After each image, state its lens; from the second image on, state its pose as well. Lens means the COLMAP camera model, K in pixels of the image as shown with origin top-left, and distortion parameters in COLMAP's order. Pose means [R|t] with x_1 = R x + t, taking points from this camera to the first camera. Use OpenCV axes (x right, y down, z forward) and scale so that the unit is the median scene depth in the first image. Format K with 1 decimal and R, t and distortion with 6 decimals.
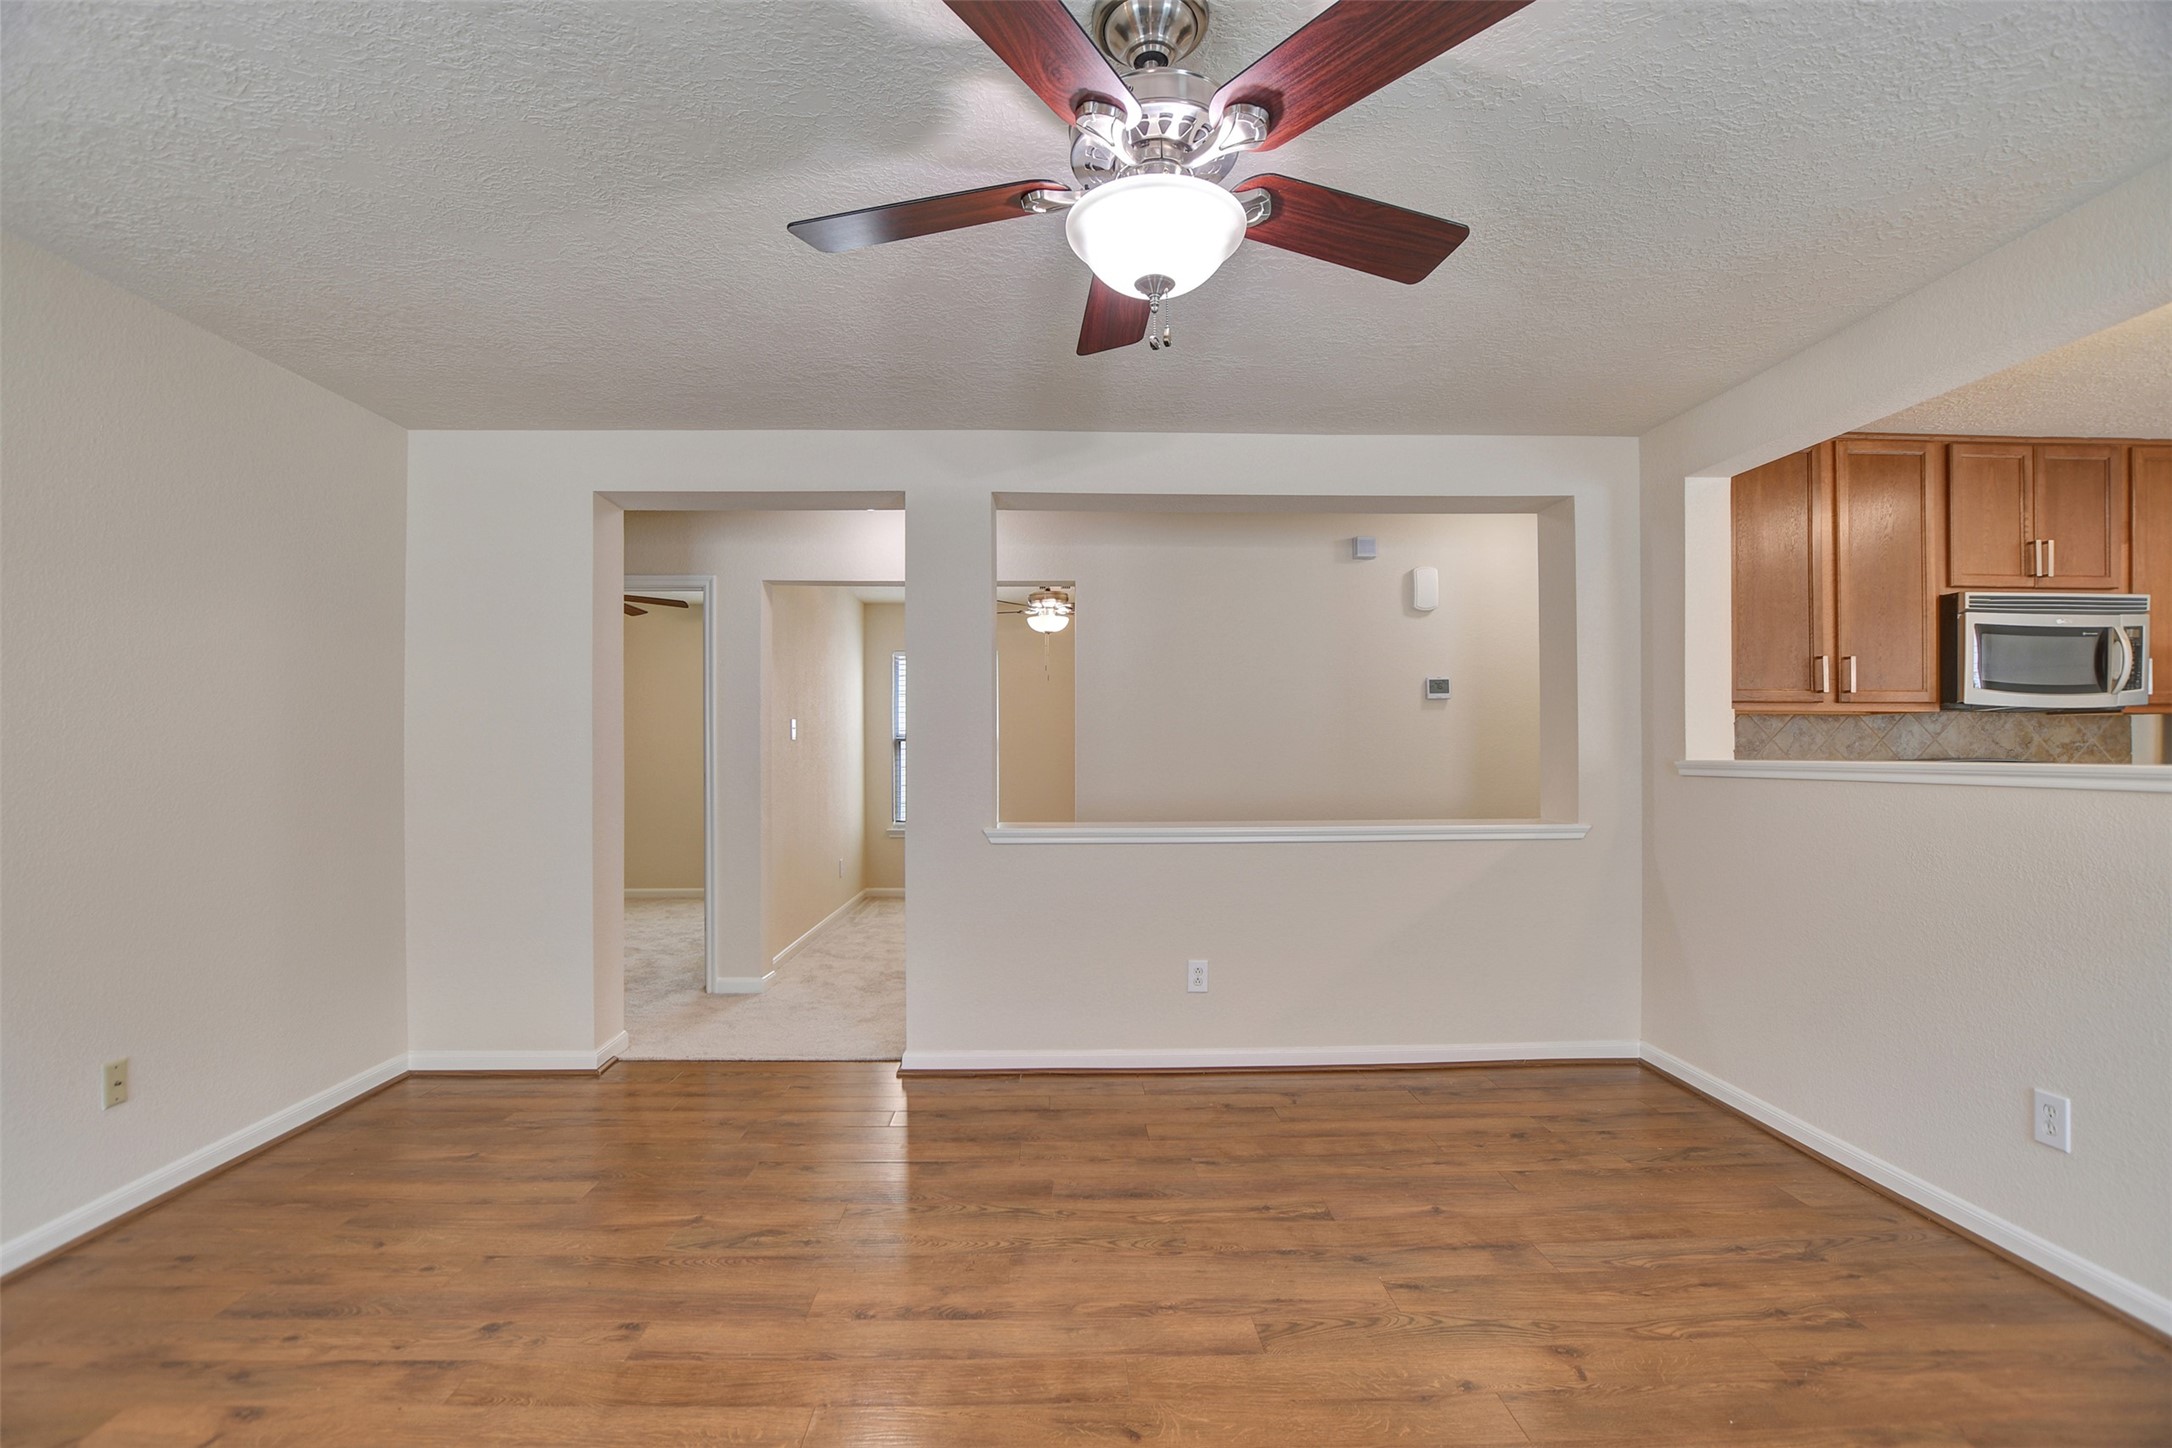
lens RADIAL K [[965.9, 0, 1077.5], [0, 965.9, 747.2], [0, 0, 1]] dist [-0.033357, 0.005227]
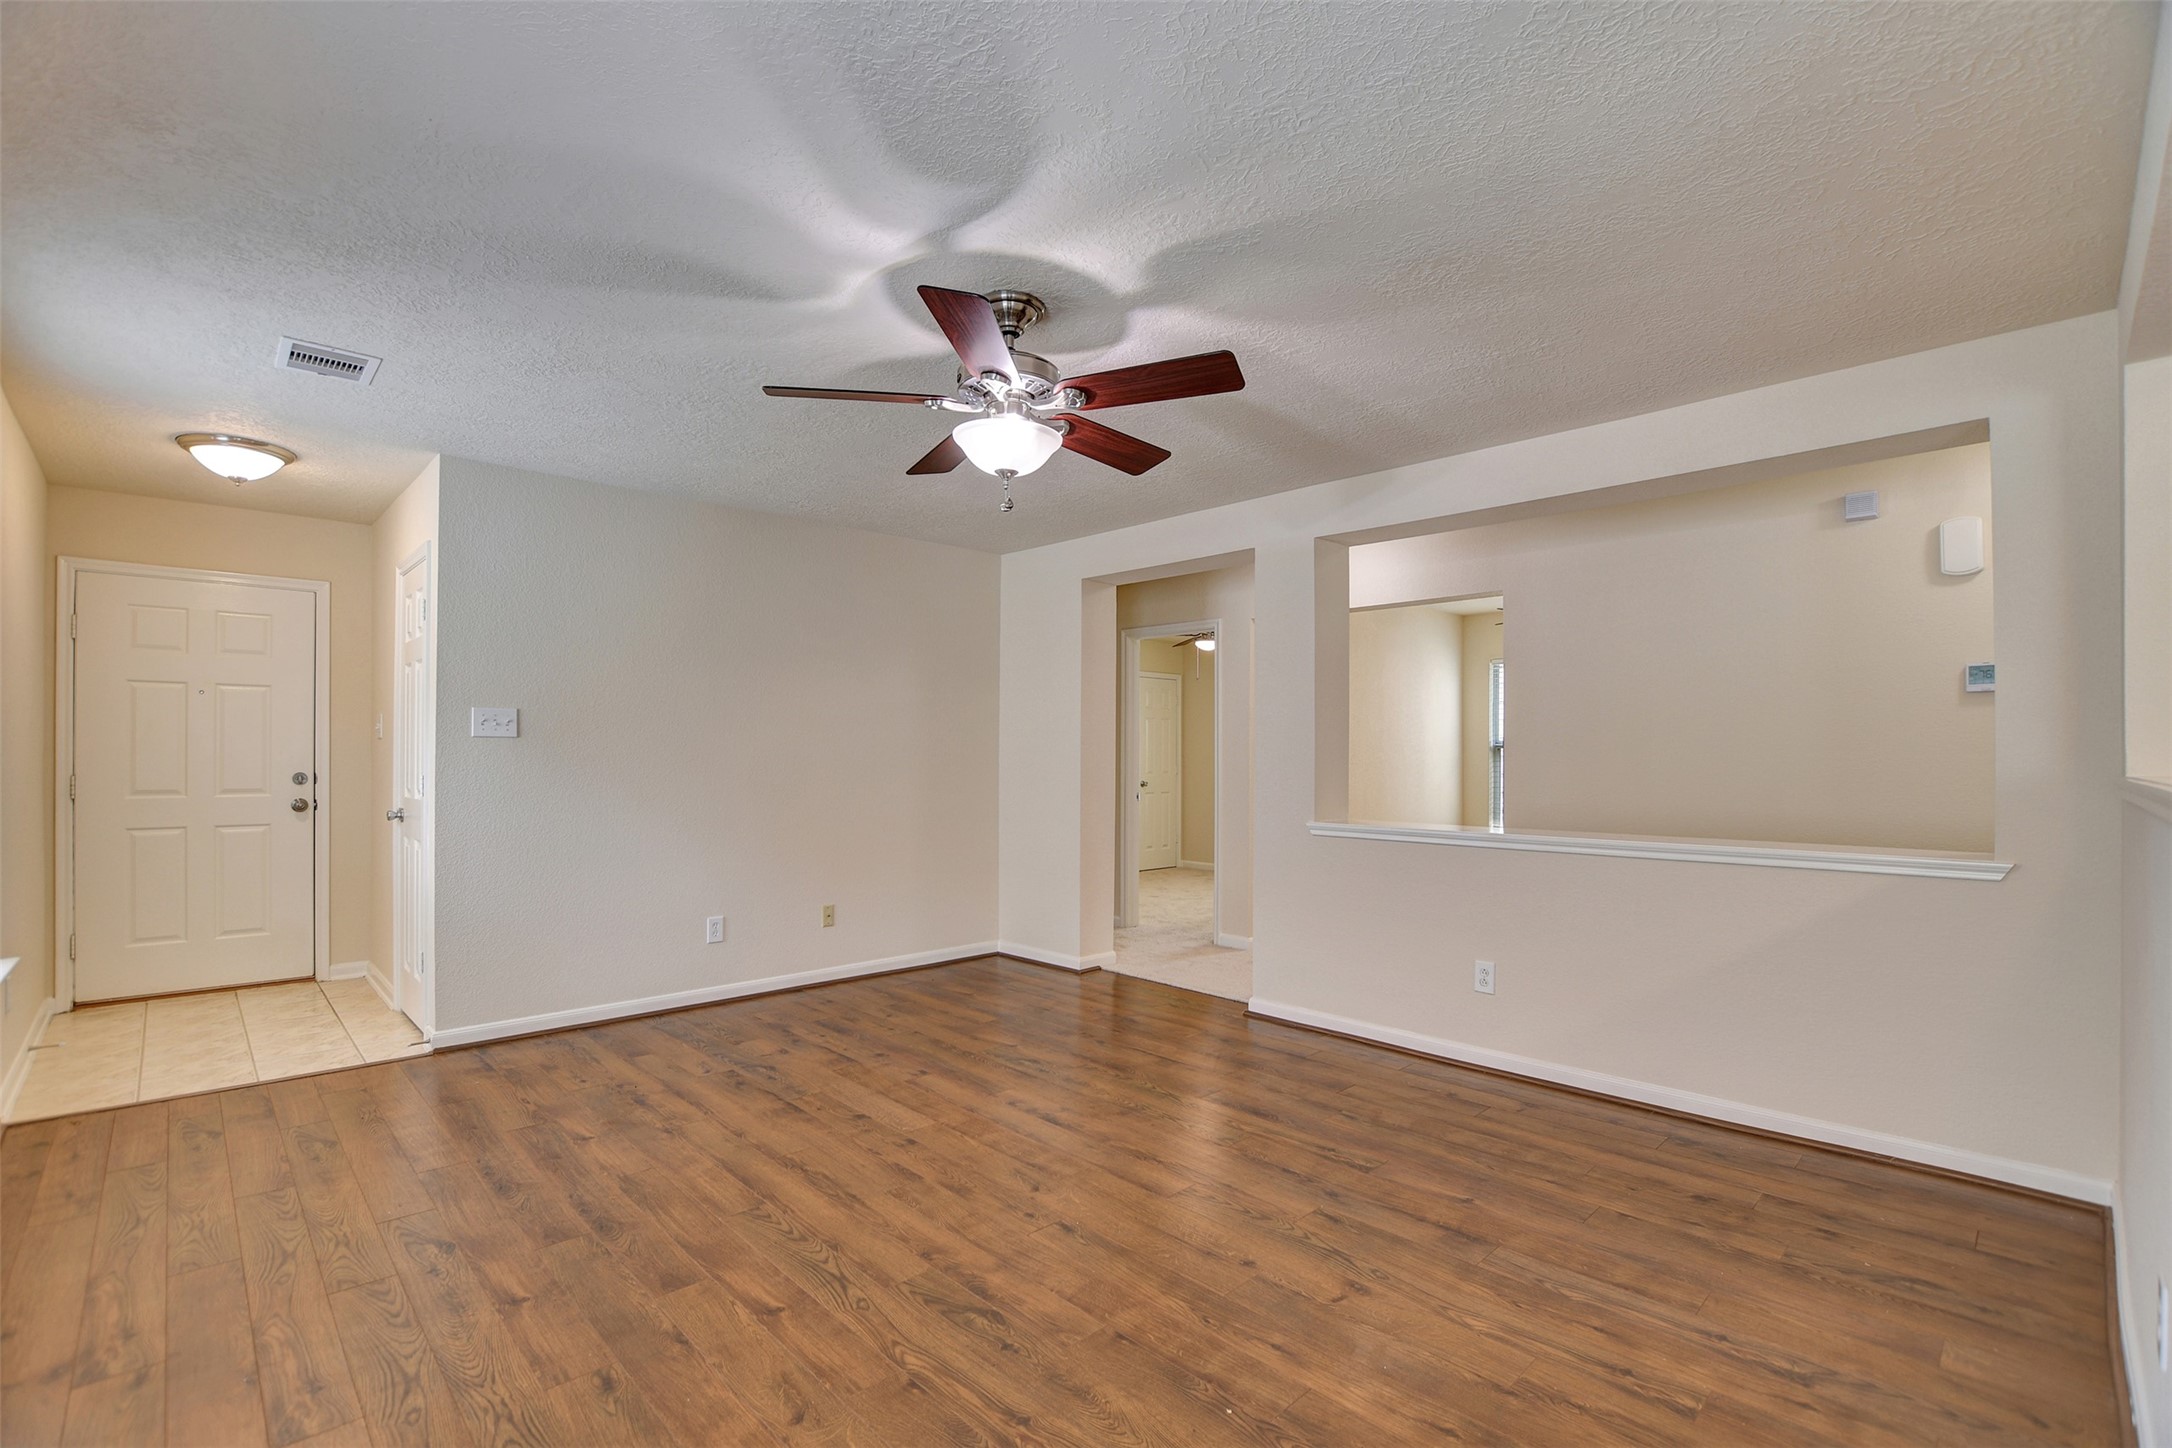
lens RADIAL K [[973.3, 0, 1079.9], [0, 973.3, 748.7], [0, 0, 1]] dist [-0.036655, 0.005985]
pose [[0.671270, 0.001363, -0.741212, 0.635589], [-0.005551, 0.999980, -0.003189, 0.000115], [0.741192, 0.006255, 0.671264, -0.010900]]
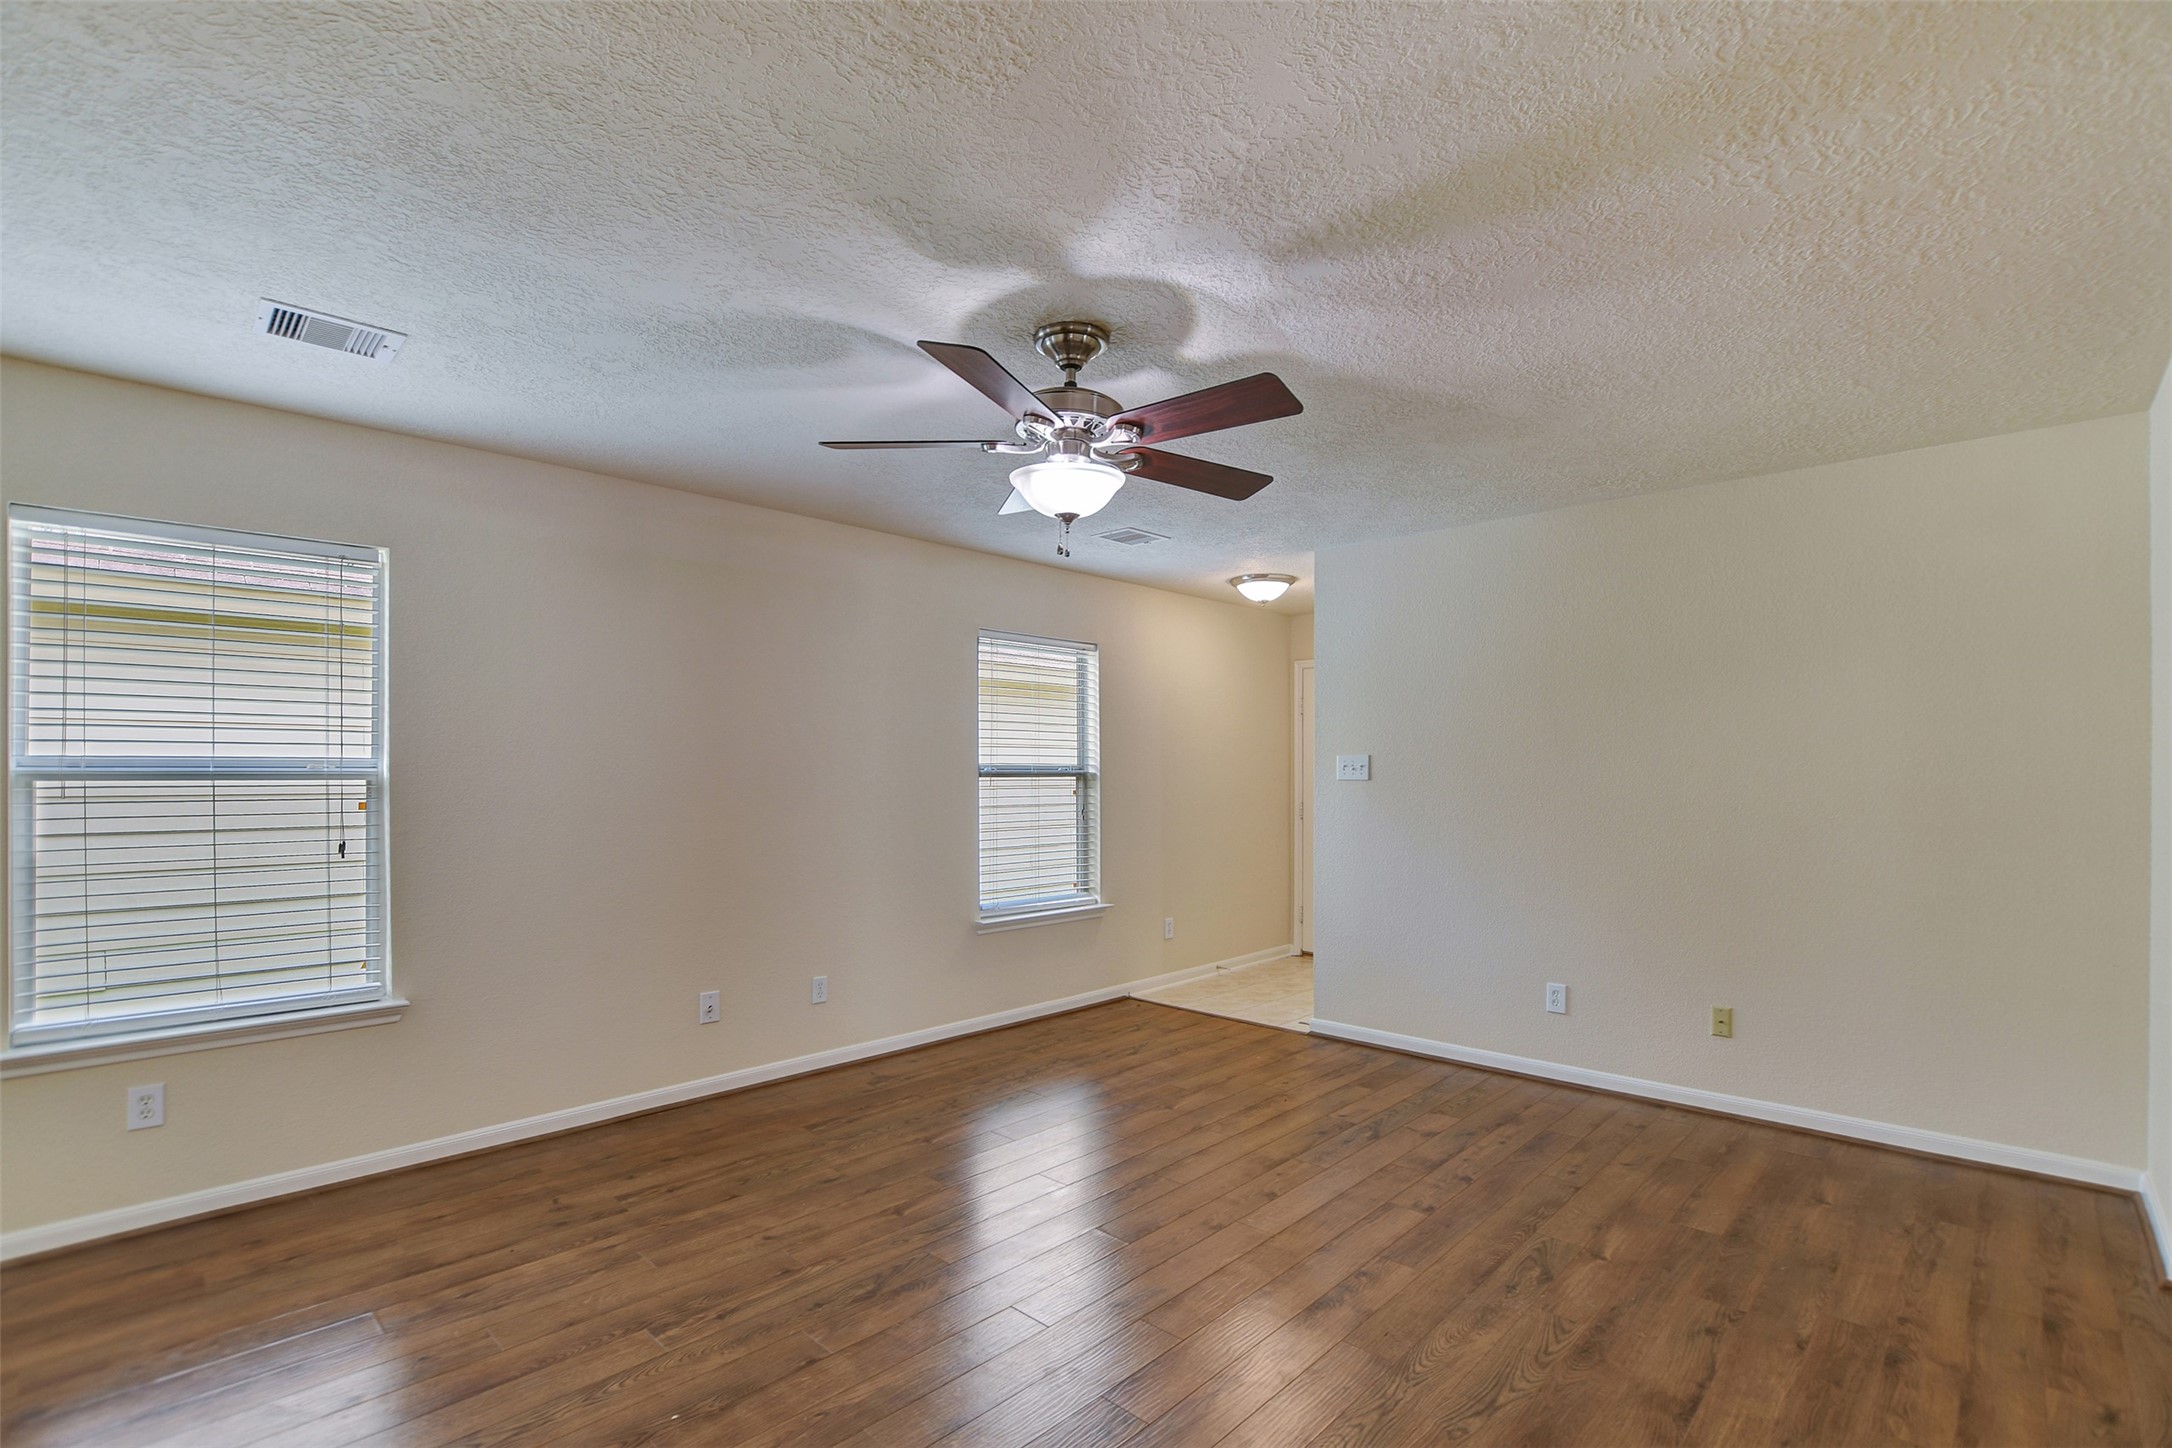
lens RADIAL K [[989.7, 0, 1092.1], [0, 989.7, 766.7], [0, 0, 1]] dist [-0.037738, 0.000303]
pose [[-0.710362, 0.000116, -0.703836, 0.536704], [0.002623, 0.999993, -0.002482, -0.030495], [0.703831, -0.003610, -0.710358, 0.982566]]
